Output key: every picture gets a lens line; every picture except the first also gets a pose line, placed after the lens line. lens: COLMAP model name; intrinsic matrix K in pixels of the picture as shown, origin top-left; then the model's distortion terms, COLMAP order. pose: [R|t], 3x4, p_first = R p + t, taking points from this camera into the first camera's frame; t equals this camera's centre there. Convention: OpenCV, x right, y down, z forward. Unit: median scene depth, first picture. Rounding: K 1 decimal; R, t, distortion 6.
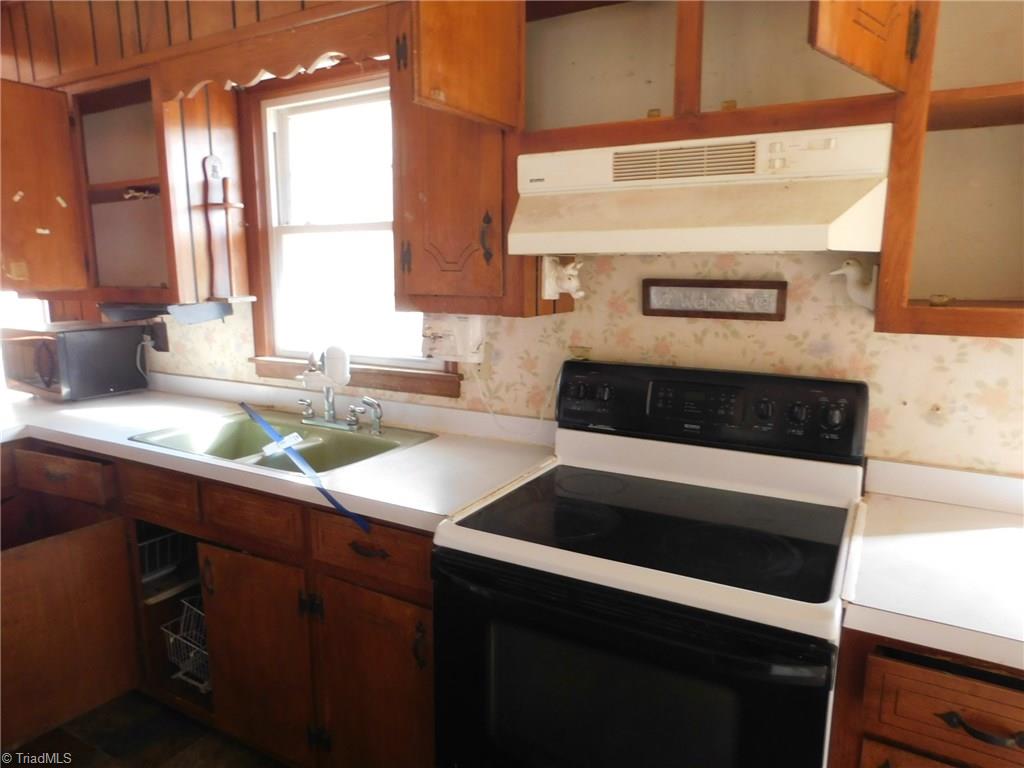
lens RADIAL K [[679.4, 0, 512.0], [0, 679.4, 384.0], [0, 0, 1]] dist [-0.059407, 0.046293]
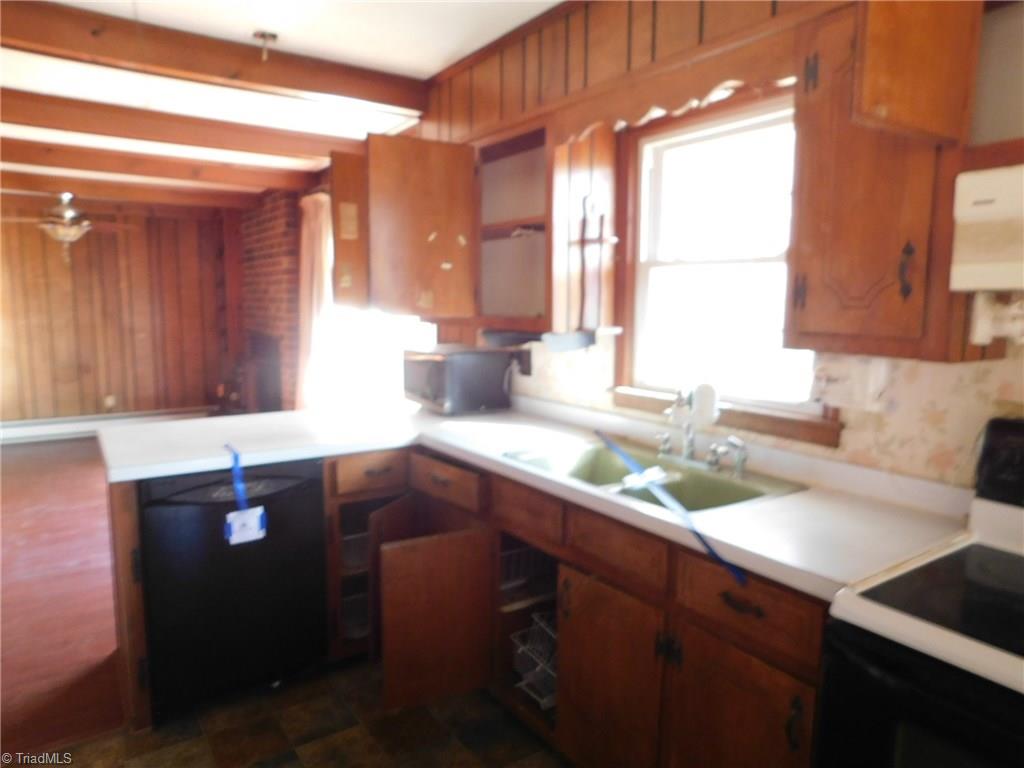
lens RADIAL K [[679.4, 0, 512.0], [0, 679.4, 384.0], [0, 0, 1]] dist [-0.059407, 0.046293]
pose [[0.898360, 0.065007, -0.434422, -0.088046], [-0.087580, 0.995639, -0.032122, 0.001746], [0.430440, 0.066904, 0.900136, 0.011269]]
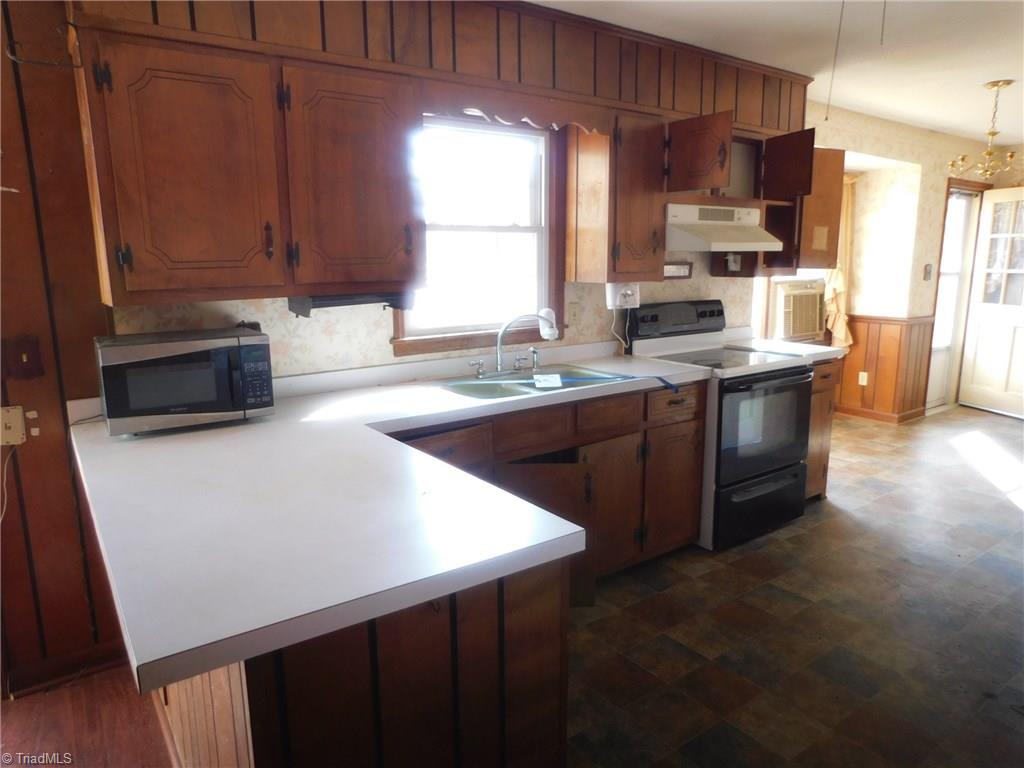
lens RADIAL K [[679.4, 0, 512.0], [0, 679.4, 384.0], [0, 0, 1]] dist [-0.059407, 0.046293]
pose [[0.426845, -0.169923, 0.888217, -1.641696], [0.164470, 0.980394, 0.108519, -0.072603], [-0.889243, 0.099764, 0.446424, 0.418378]]
